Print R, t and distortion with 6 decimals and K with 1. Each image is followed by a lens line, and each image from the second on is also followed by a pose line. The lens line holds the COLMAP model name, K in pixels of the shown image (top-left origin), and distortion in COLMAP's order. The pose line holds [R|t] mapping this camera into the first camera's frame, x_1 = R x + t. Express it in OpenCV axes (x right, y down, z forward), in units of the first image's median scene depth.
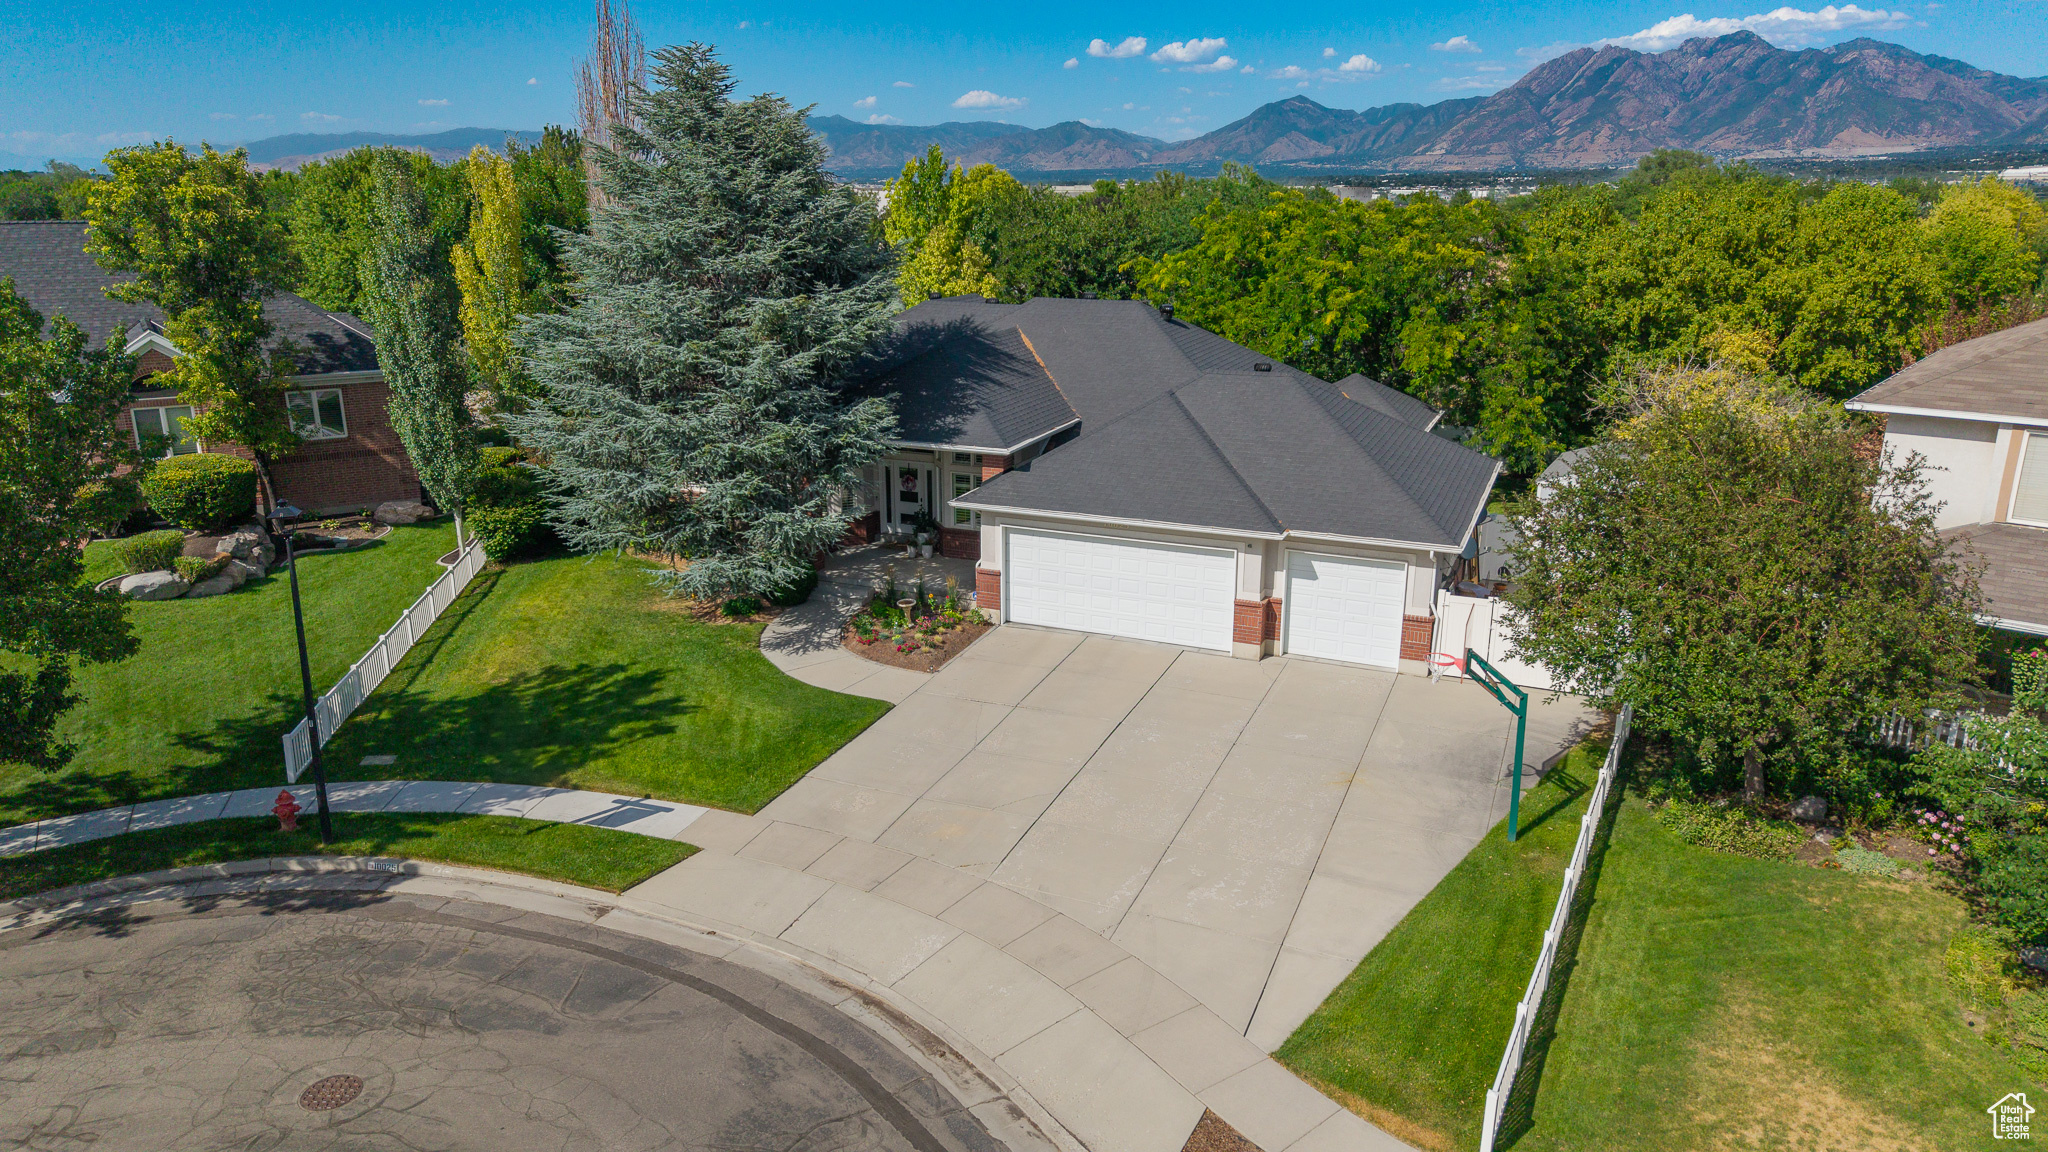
lens RADIAL K [[1487.6, 0, 1023.0], [0, 1487.6, 578.1], [0, 0, 1]] dist [0.029798, -0.009384]
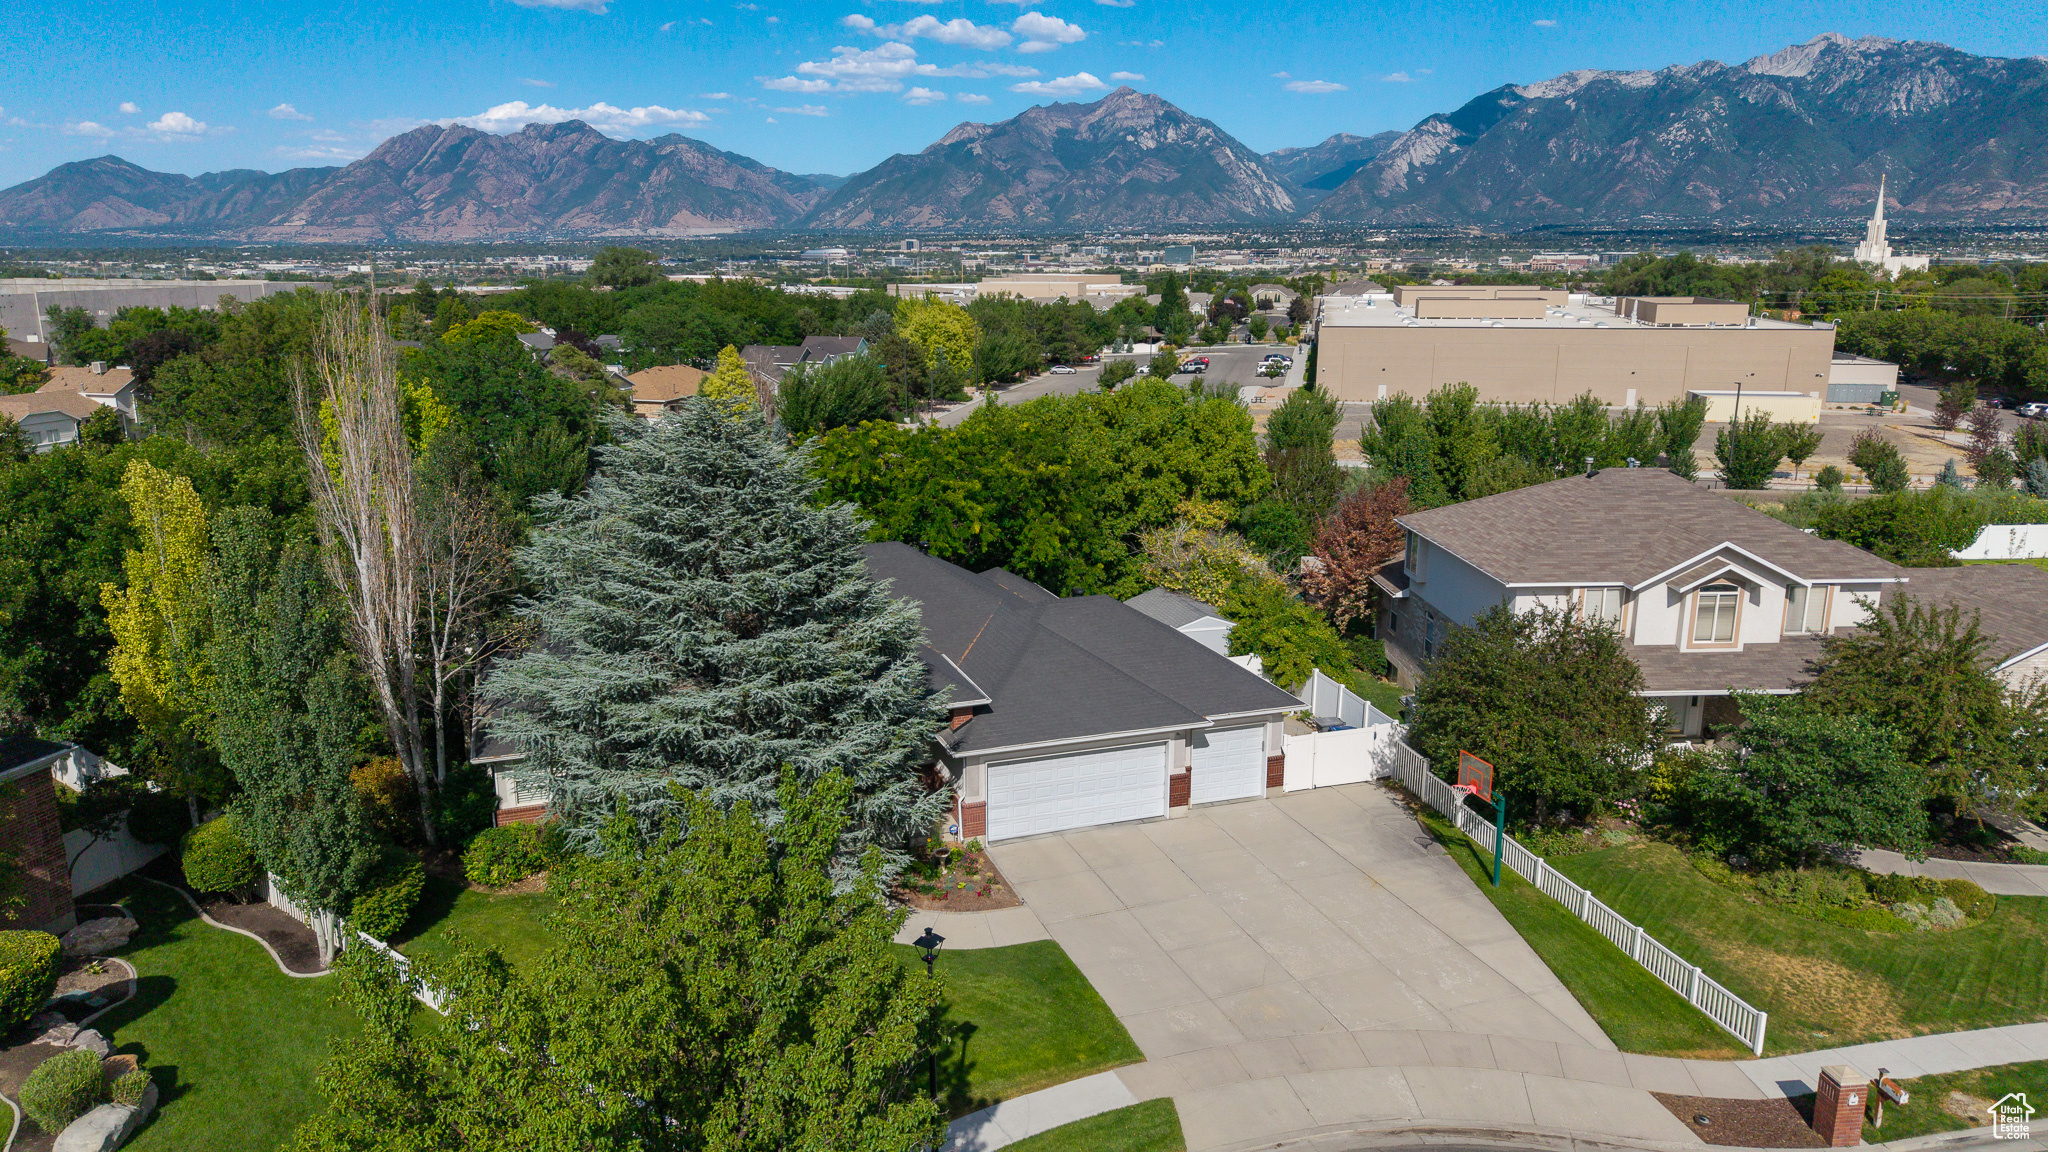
lens RADIAL K [[1487.6, 0, 1023.0], [0, 1487.6, 575.5], [0, 0, 1]] dist [0.029798, -0.009384]
pose [[0.697112, -0.162818, 0.698230, -0.110590], [0.177994, 0.982686, 0.051440, -0.033027], [-0.694516, 0.088421, 0.714023, 0.016625]]
